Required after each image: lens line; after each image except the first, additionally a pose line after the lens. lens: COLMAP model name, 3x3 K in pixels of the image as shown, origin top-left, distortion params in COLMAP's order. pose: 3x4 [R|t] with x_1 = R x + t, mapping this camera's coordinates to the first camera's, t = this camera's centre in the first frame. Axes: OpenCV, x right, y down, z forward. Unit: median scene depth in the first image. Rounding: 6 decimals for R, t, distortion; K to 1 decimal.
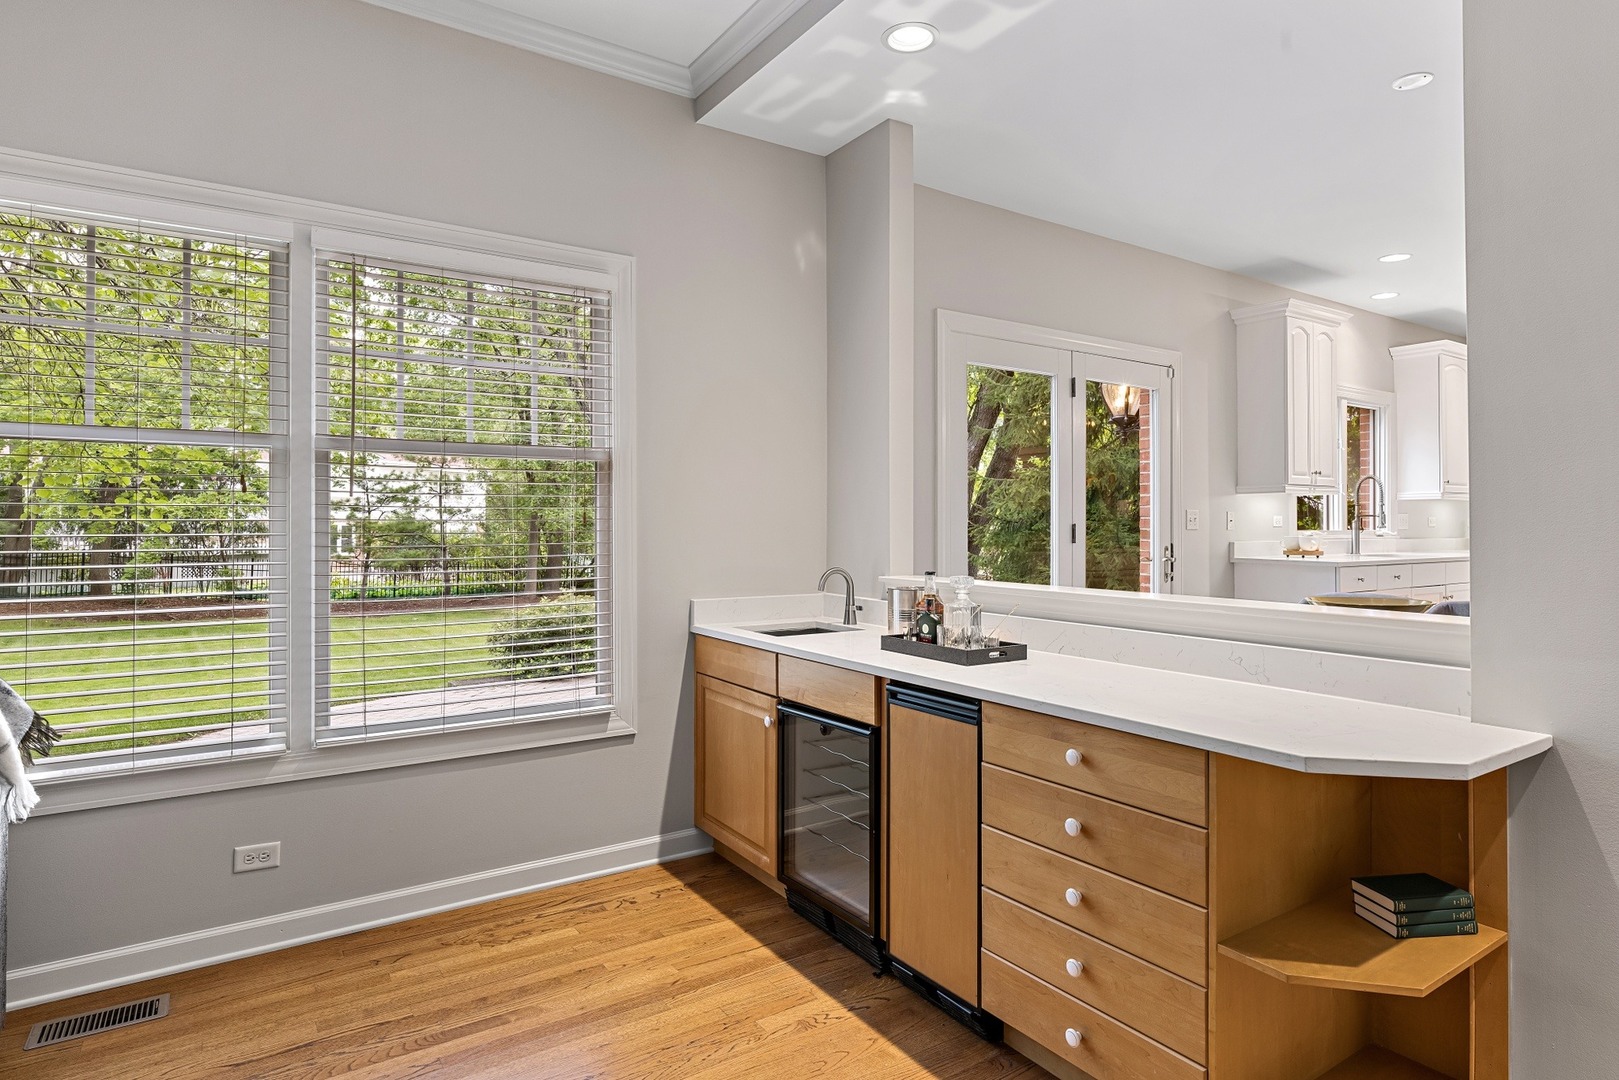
lens RADIAL K [[897.6, 0, 809.5], [0, 897.6, 540.0], [0, 0, 1]] dist [-0.000234, -0.000150]
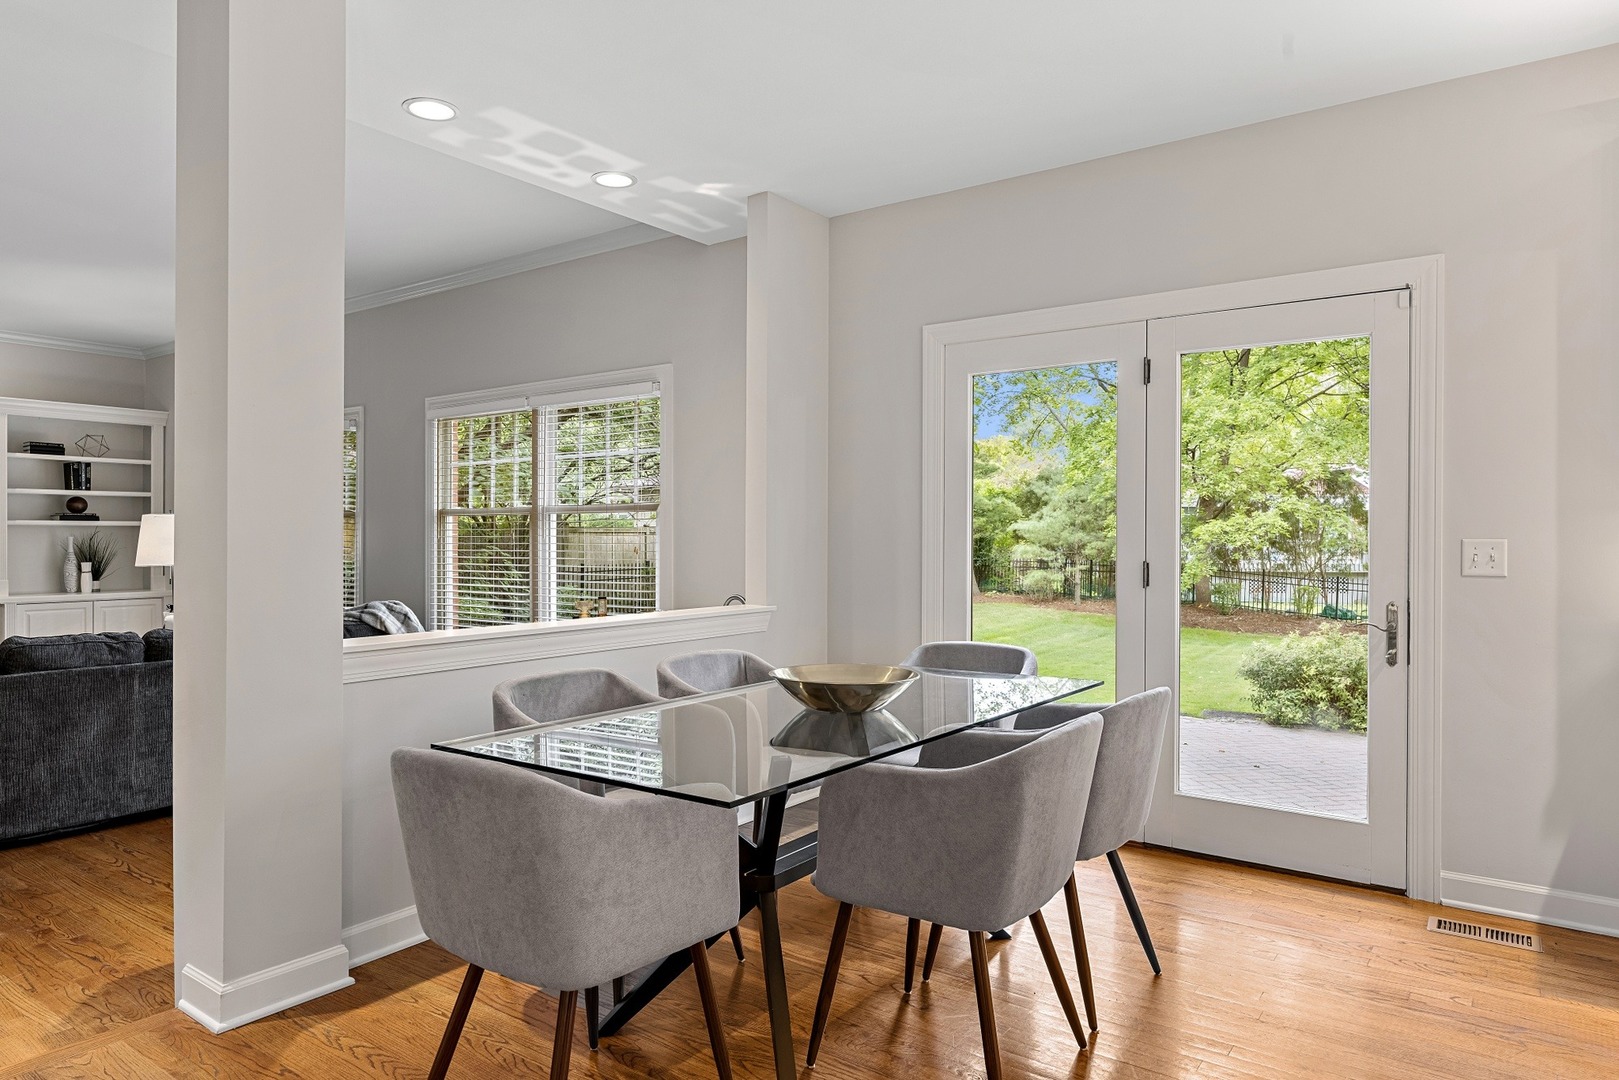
lens RADIAL K [[1009.7, 0, 809.5], [0, 1009.7, 540.0], [0, 0, 1]] dist [-0.001873, -0.000275]
pose [[0.340047, 0.005119, -0.940395, 1.385771], [-0.015875, 0.999874, -0.000298, -0.045379], [0.940275, 0.015030, 0.340085, 0.694626]]
